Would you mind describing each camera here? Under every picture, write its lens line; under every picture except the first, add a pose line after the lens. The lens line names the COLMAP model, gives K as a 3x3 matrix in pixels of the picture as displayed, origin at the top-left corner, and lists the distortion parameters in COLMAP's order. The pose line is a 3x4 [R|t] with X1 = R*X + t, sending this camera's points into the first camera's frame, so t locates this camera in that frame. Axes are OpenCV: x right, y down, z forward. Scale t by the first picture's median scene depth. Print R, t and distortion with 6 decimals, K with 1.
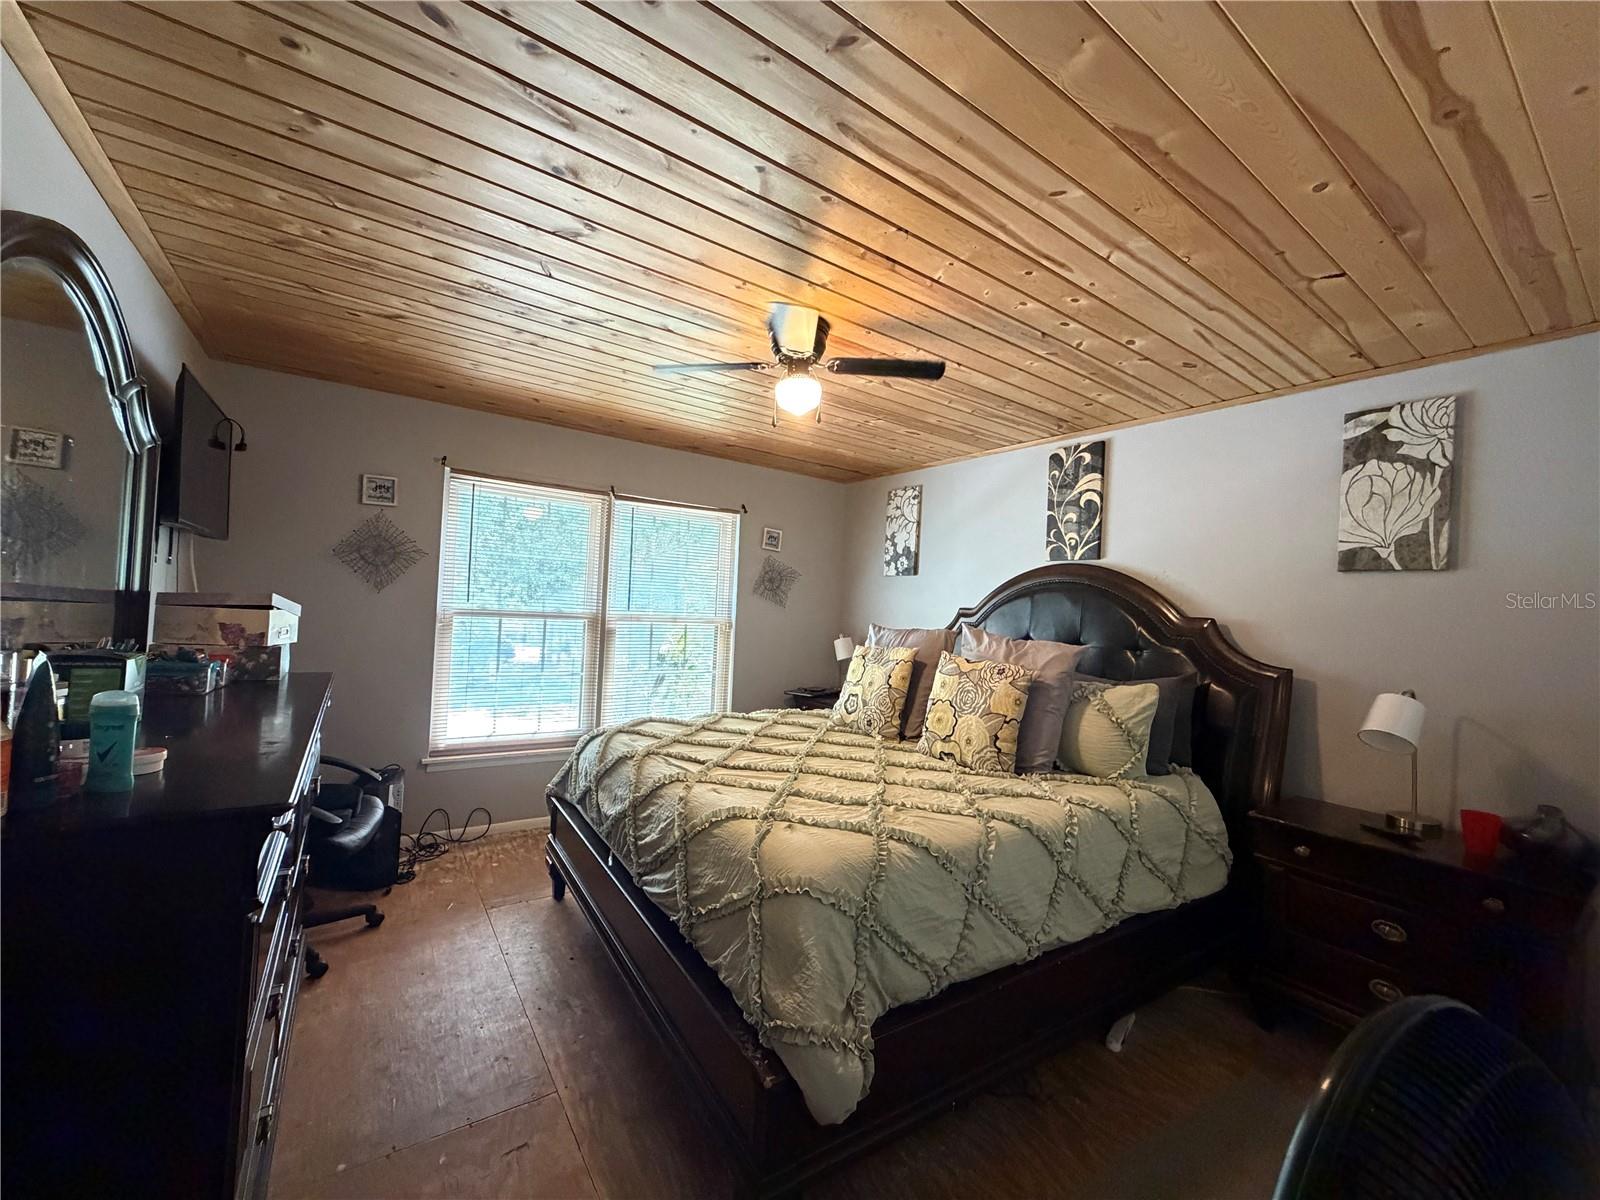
lens RADIAL K [[636.1, 0, 799.1], [0, 636.1, 600.6], [0, 0, 1]] dist [0.000508, -0.000172]
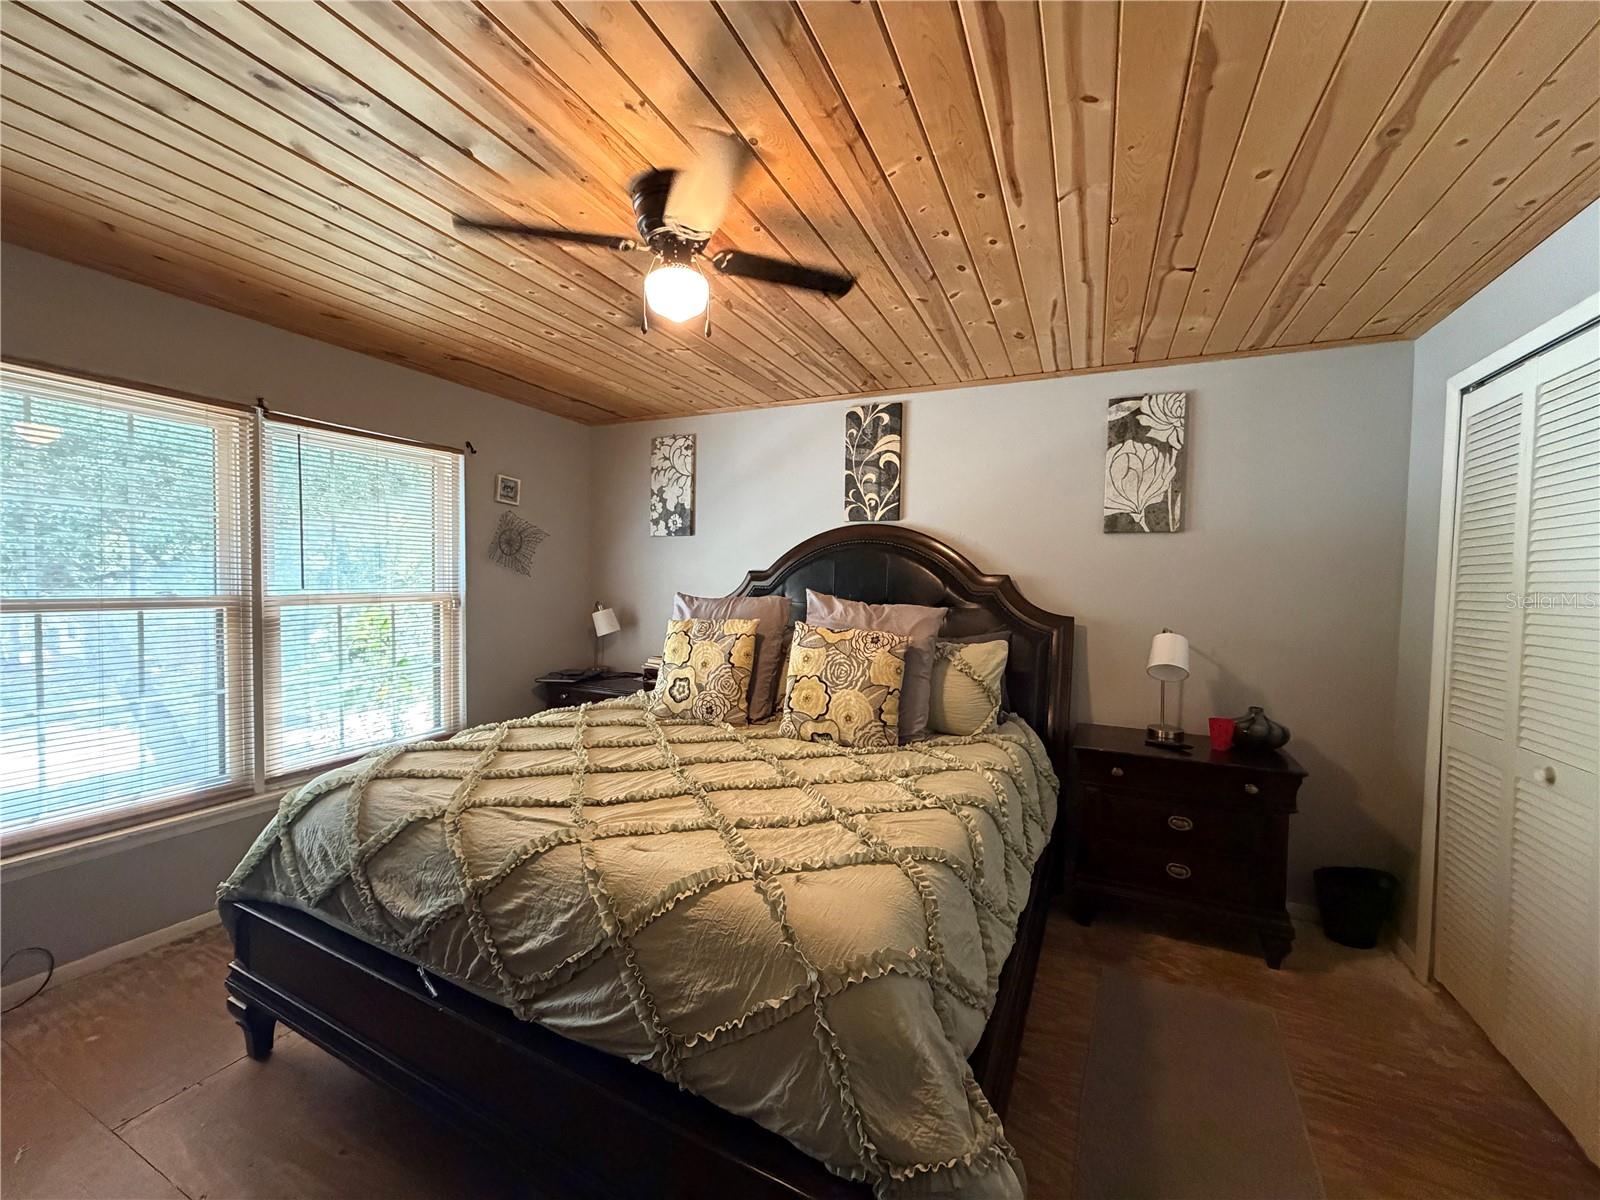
lens RADIAL K [[636.1, 0, 799.1], [0, 636.1, 600.6], [0, 0, 1]] dist [0.000508, -0.000172]
pose [[0.863374, -0.053496, 0.501720, -0.234444], [0.020489, 0.997261, 0.071075, -0.014809], [-0.504148, -0.051085, 0.862105, 0.237018]]
